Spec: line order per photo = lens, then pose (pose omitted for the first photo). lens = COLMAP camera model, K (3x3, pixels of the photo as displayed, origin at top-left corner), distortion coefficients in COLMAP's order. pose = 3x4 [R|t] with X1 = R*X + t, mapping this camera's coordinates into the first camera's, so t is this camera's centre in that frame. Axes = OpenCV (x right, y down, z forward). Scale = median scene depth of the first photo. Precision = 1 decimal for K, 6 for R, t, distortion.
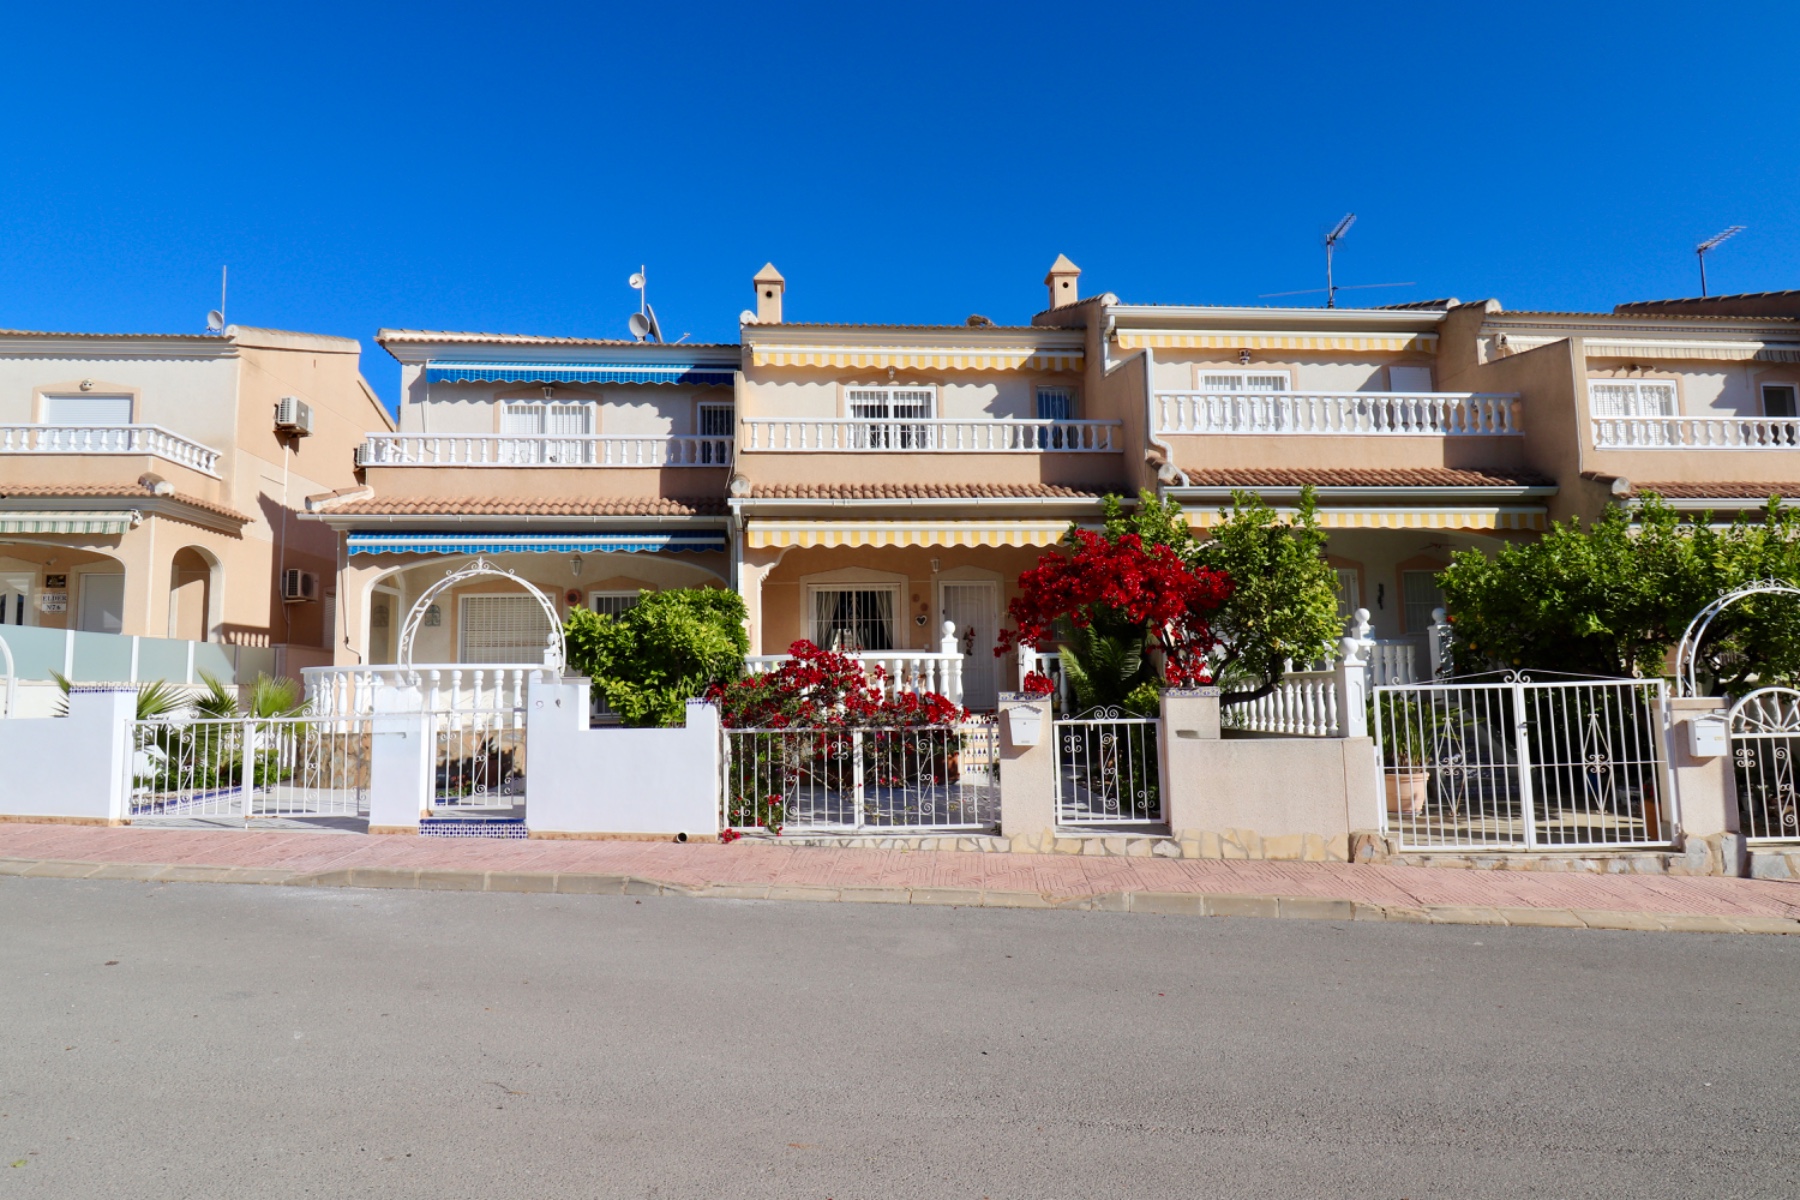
lens RADIAL K [[996.5, 0, 908.2], [0, 996.5, 605.0], [0, 0, 1]] dist [0.002548, -0.001263]
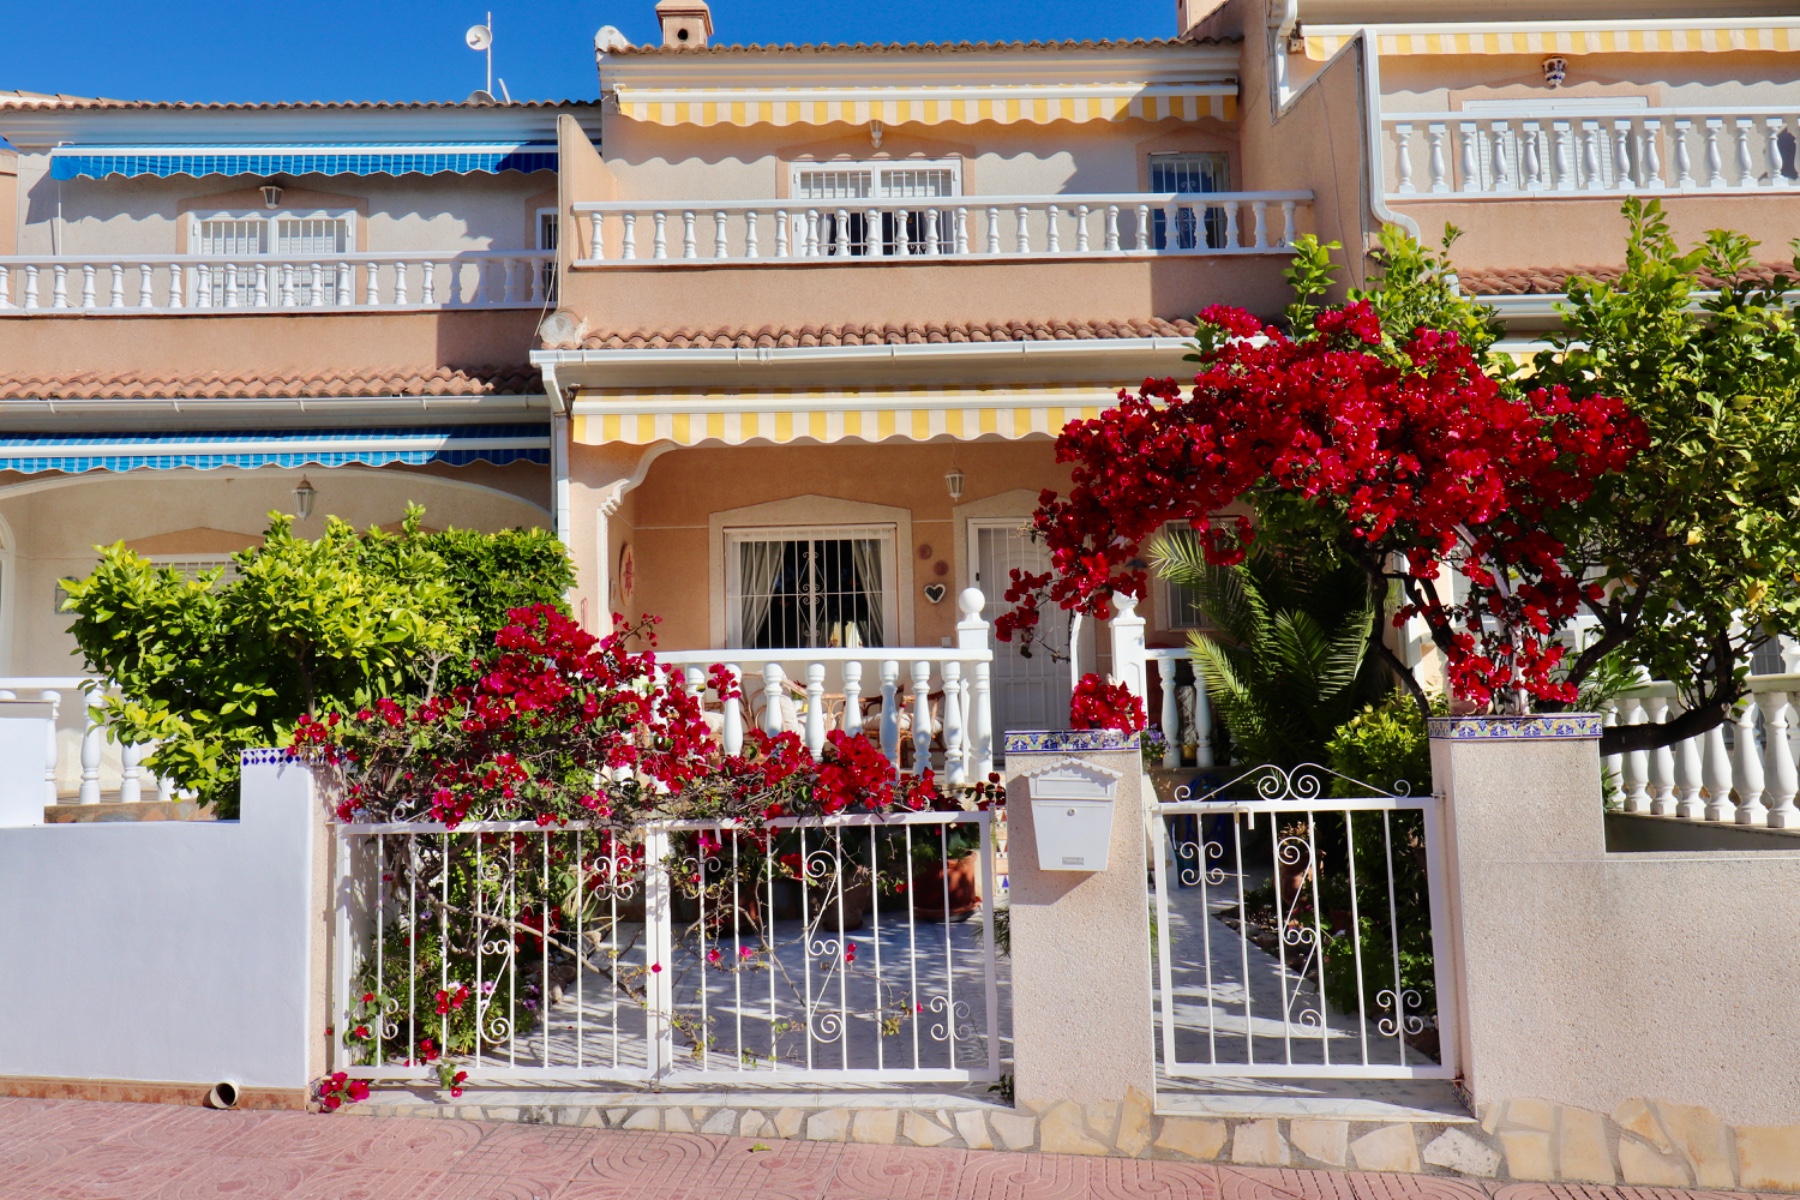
lens RADIAL K [[1433.2, 0, 891.2], [0, 1433.2, 600.7], [0, 0, 1]] dist [0.011711, -0.007095]
pose [[0.997233, -0.011946, -0.073373, 0.055130], [0.012011, 0.999928, 0.000448, 0.022844], [0.073362, -0.001328, 0.997304, 0.276721]]
